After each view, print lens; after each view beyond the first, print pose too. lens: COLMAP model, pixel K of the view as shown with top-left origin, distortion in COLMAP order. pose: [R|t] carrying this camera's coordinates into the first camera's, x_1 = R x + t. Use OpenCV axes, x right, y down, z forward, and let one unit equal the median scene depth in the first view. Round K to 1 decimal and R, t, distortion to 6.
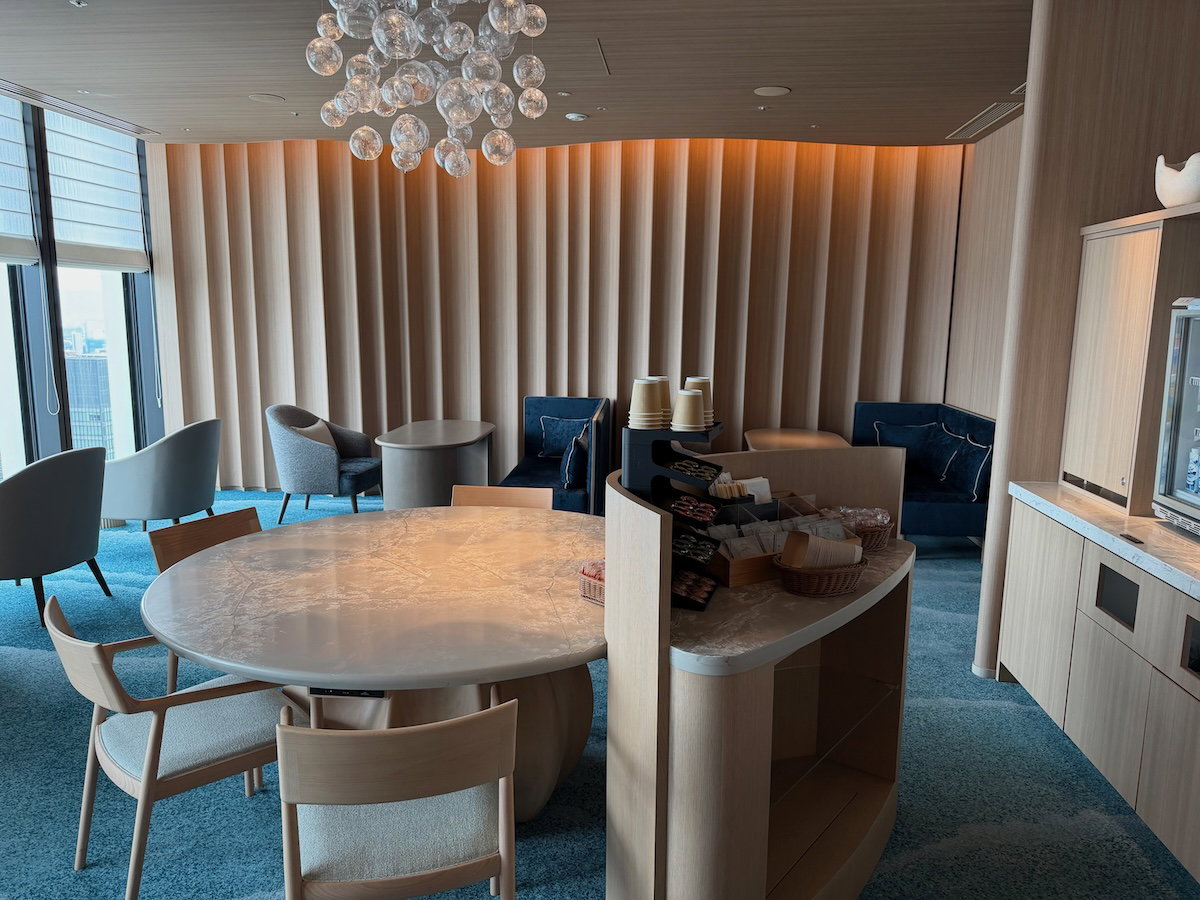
lens RADIAL K [[835.8, 0, 600.0], [0, 835.8, 450.0], [0, 0, 1]] dist [0.034346, -0.046765]
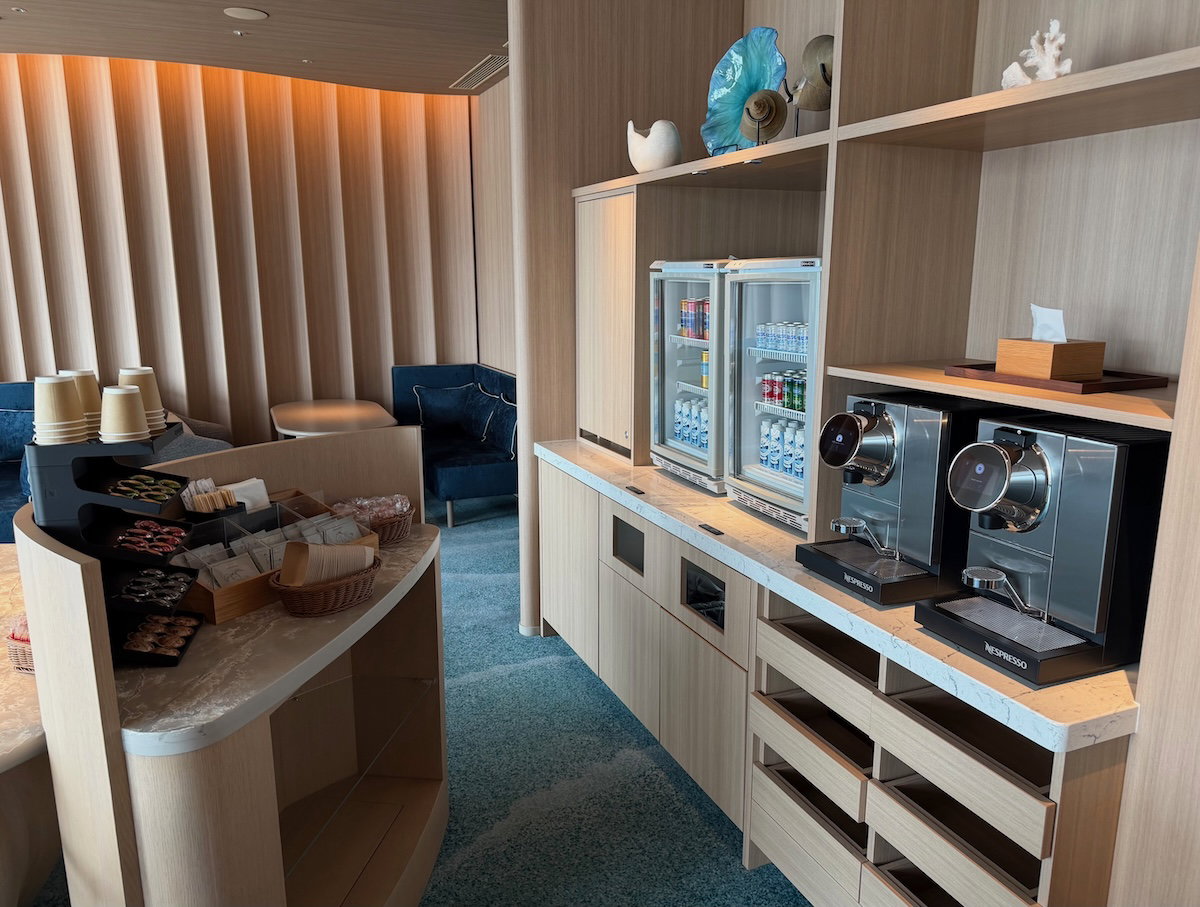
lens RADIAL K [[854.8, 0, 600.0], [0, 854.8, 453.5], [0, 0, 1]] dist [0.068716, -0.096659]
pose [[0.872463, -0.114129, 0.475166, 0.083732], [0.089326, 0.993209, 0.074542, -0.024942], [-0.480447, -0.022590, 0.876733, 0.073273]]
